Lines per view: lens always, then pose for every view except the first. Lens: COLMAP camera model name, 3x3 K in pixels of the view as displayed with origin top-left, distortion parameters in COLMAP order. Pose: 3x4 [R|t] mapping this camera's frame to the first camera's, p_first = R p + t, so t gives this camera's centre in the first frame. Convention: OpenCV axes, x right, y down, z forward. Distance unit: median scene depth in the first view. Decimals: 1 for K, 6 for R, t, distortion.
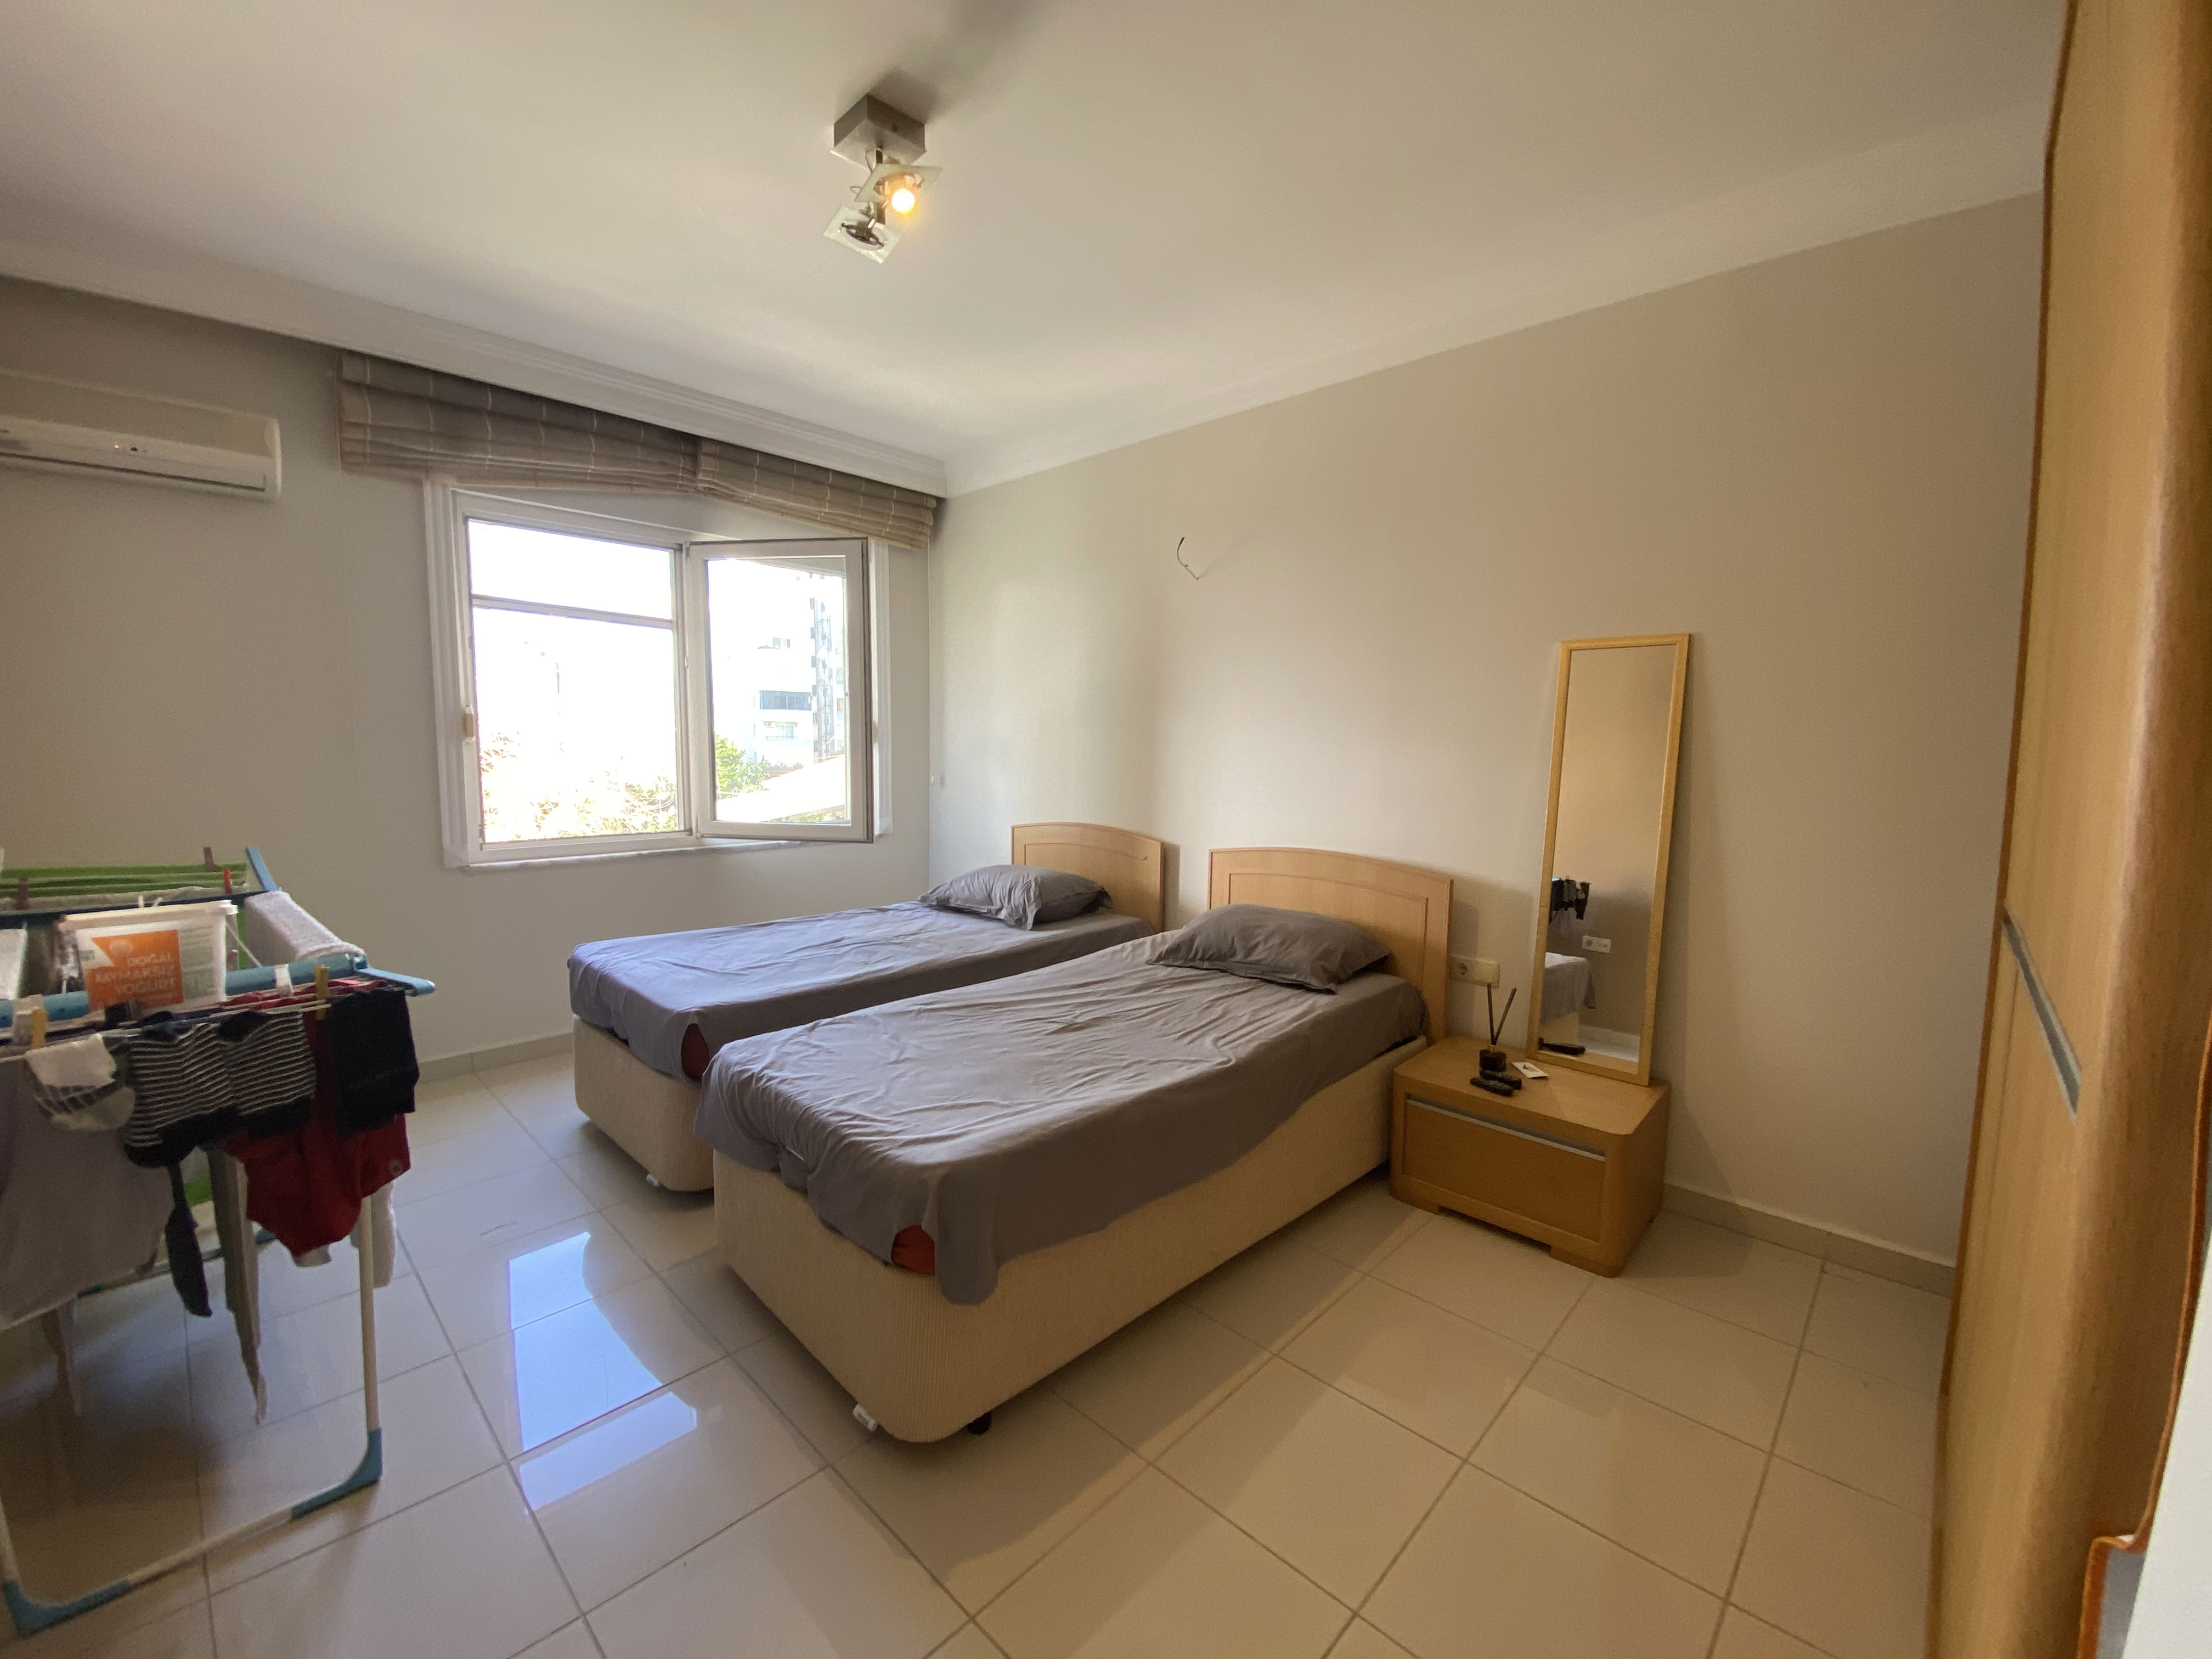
lens RADIAL K [[909.3, 0, 1106.0], [0, 909.3, 829.5], [0, 0, 1]] dist [-0.003867, -0.000445]
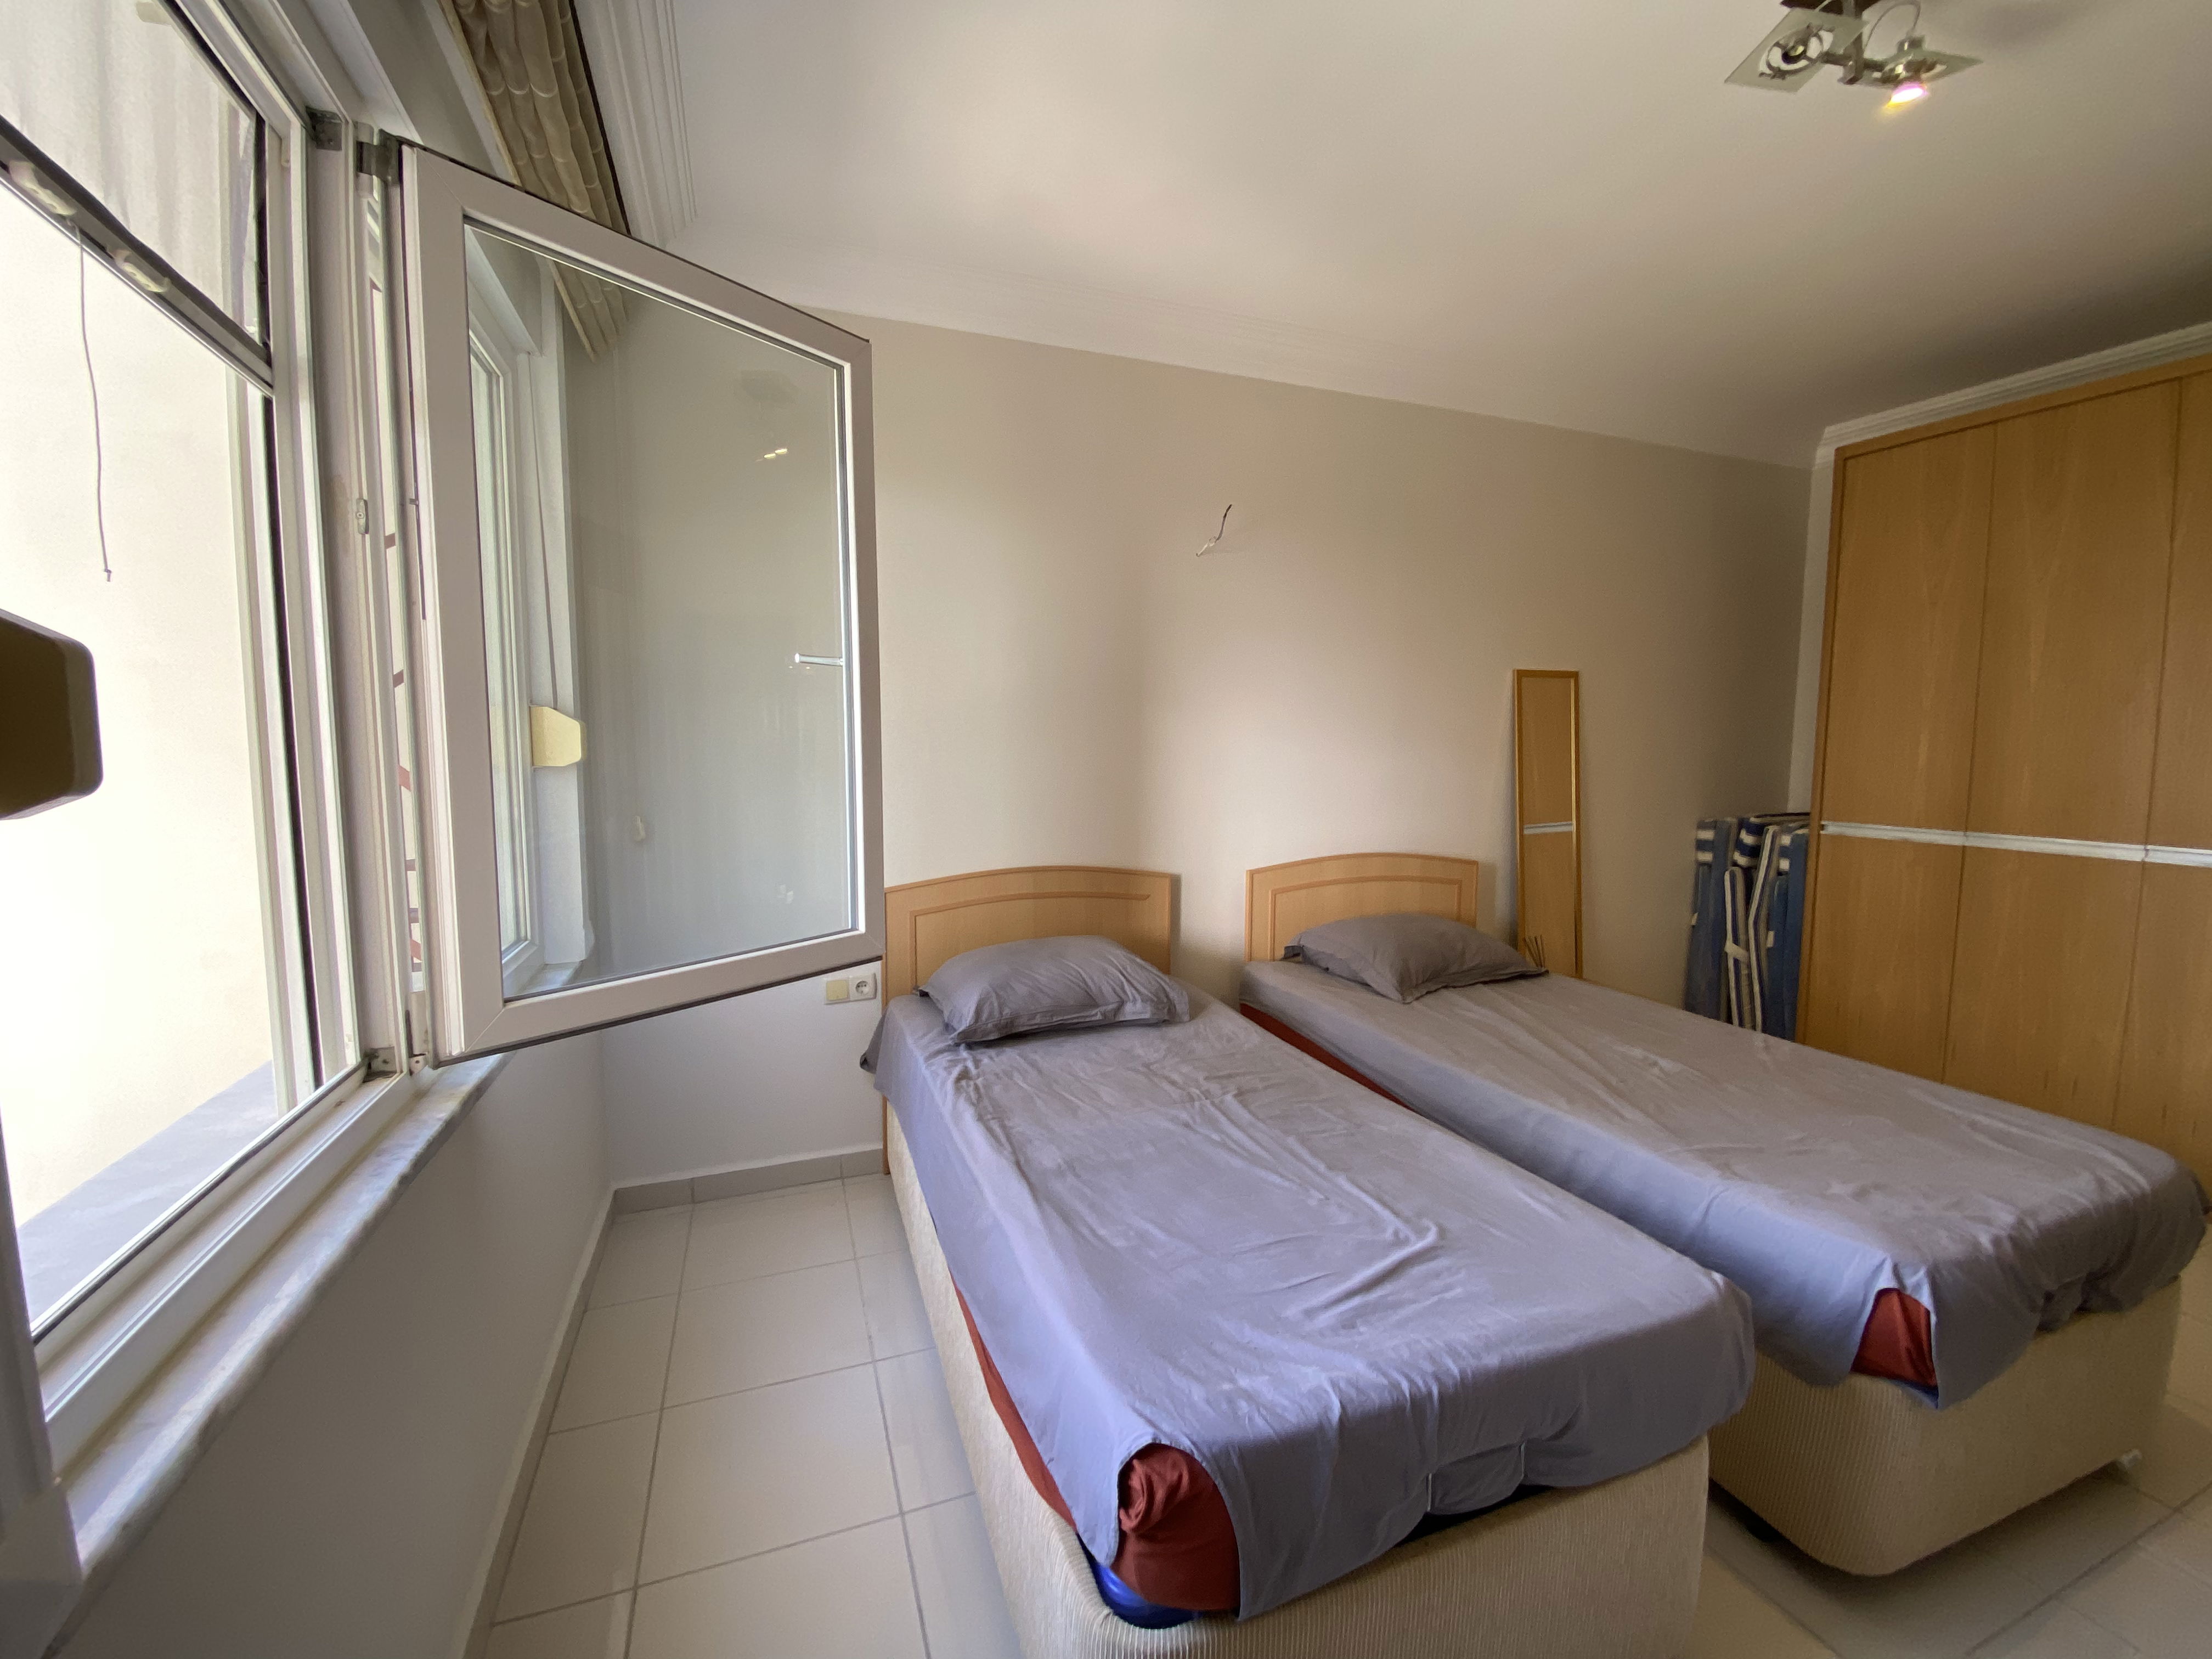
lens RADIAL K [[909.3, 0, 1106.0], [0, 909.3, 829.5], [0, 0, 1]] dist [-0.003867, -0.000445]
pose [[0.427372, -0.098573, 0.898686, -0.686031], [0.088241, 0.993840, 0.067047, -0.084357], [-0.899759, 0.050647, 0.433438, 0.699329]]
